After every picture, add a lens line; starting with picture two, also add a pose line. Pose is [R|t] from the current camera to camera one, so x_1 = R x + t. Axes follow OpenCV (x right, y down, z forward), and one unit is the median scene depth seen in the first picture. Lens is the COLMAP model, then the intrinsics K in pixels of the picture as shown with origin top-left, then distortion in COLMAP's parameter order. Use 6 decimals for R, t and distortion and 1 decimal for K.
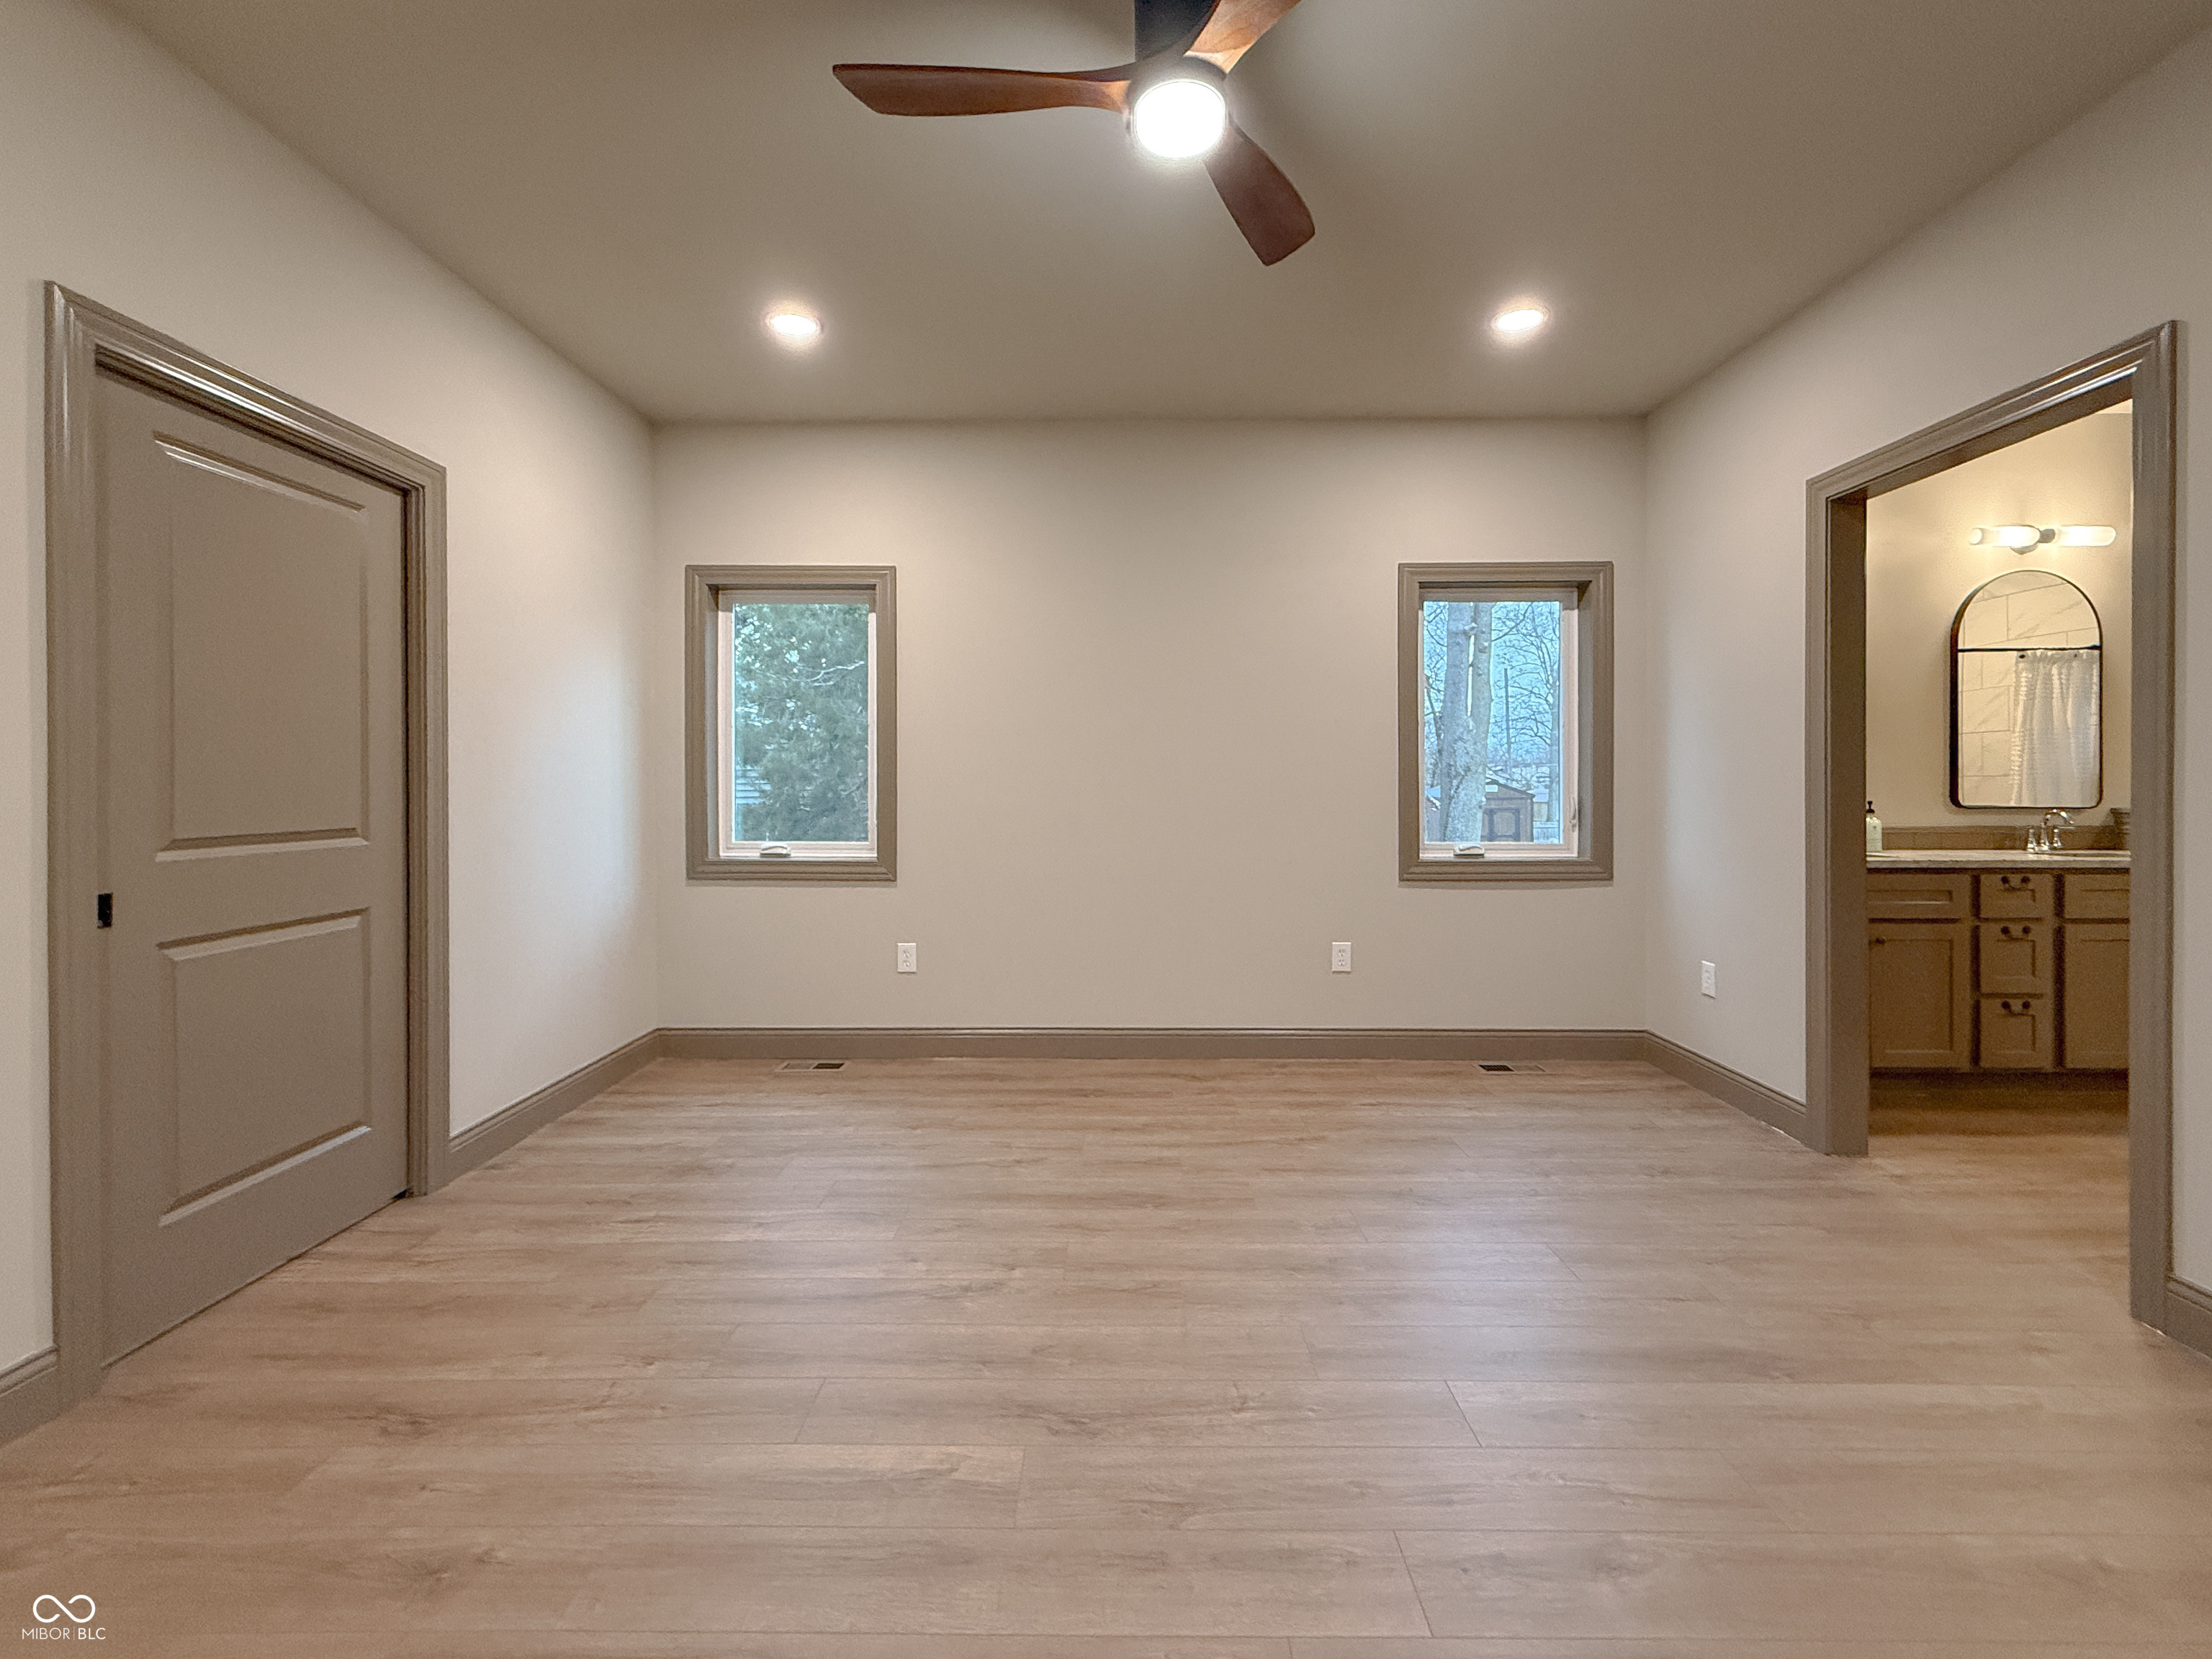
lens RADIAL K [[1037.8, 0, 1109.8], [0, 1037.8, 783.3], [0, 0, 1]] dist [-0.011066, 0.000609]
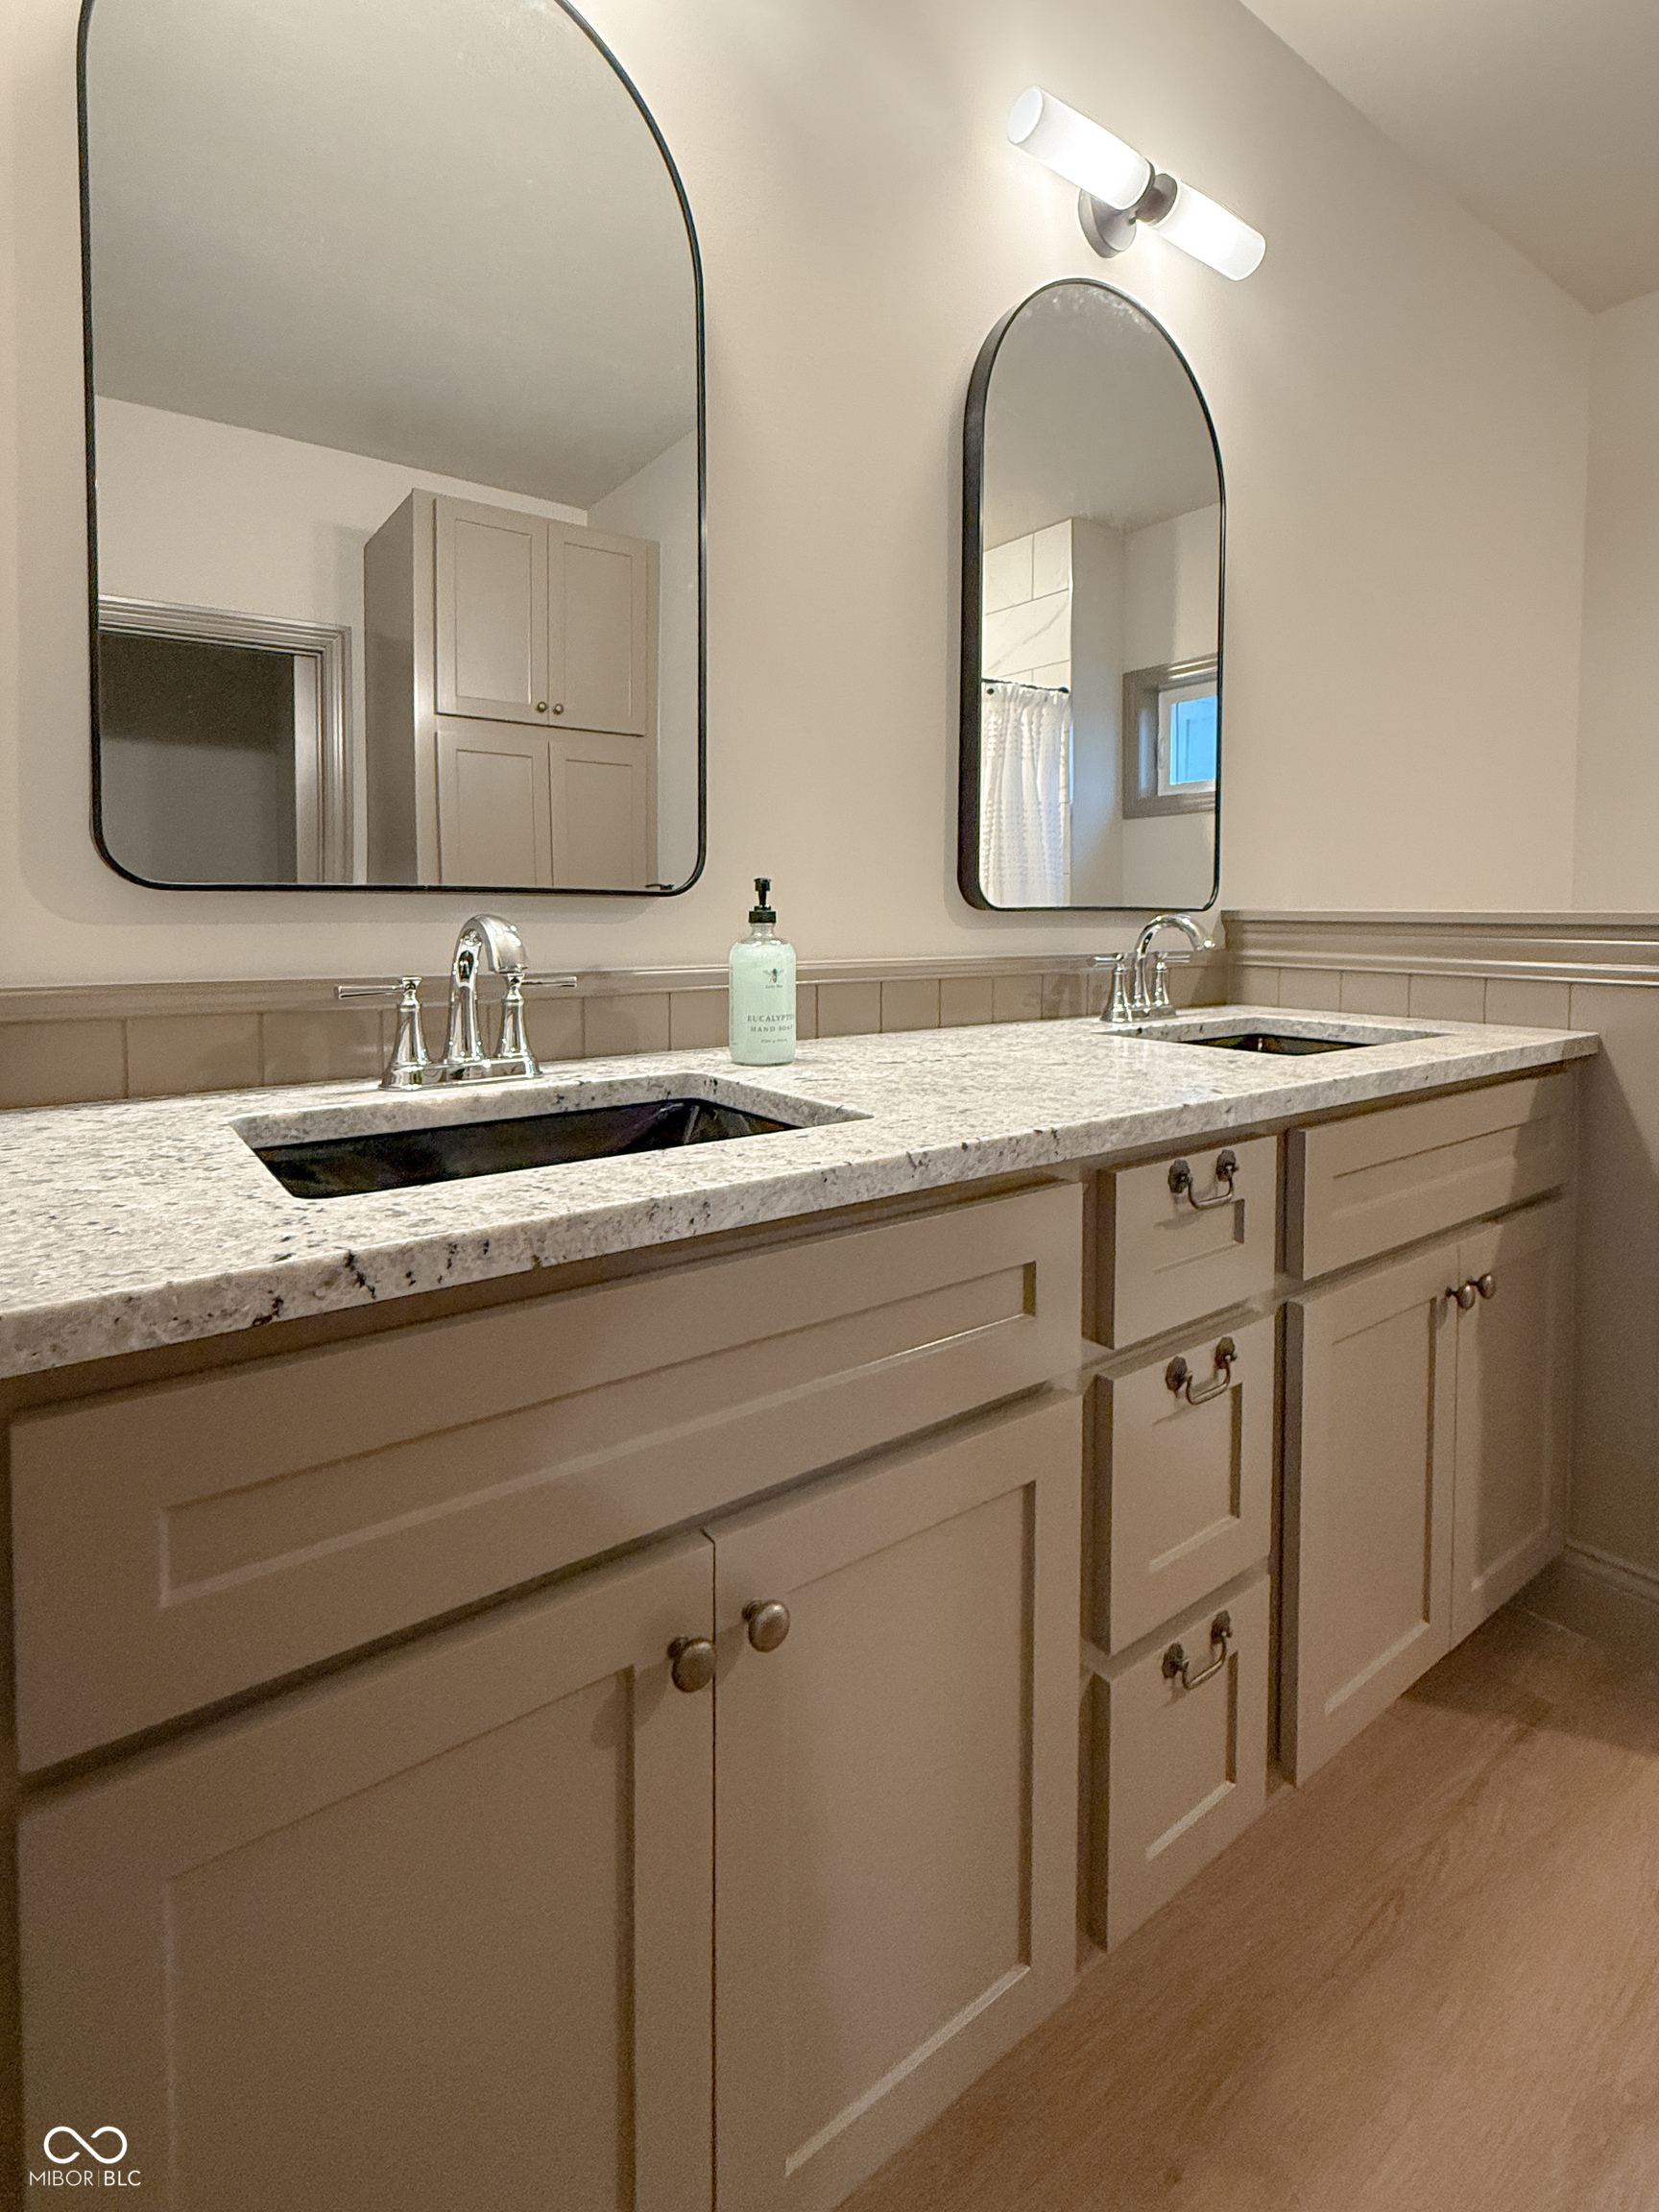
lens RADIAL K [[1037.8, 0, 829.5], [0, 1037.8, 1106.0], [0, 0, 1]] dist [-0.011066, 0.000609]
pose [[0.801698, -0.113956, 0.586765, 0.574753], [0.001925, 0.982146, 0.188113, 0.023685], [-0.597726, -0.149680, 0.787604, 0.751782]]
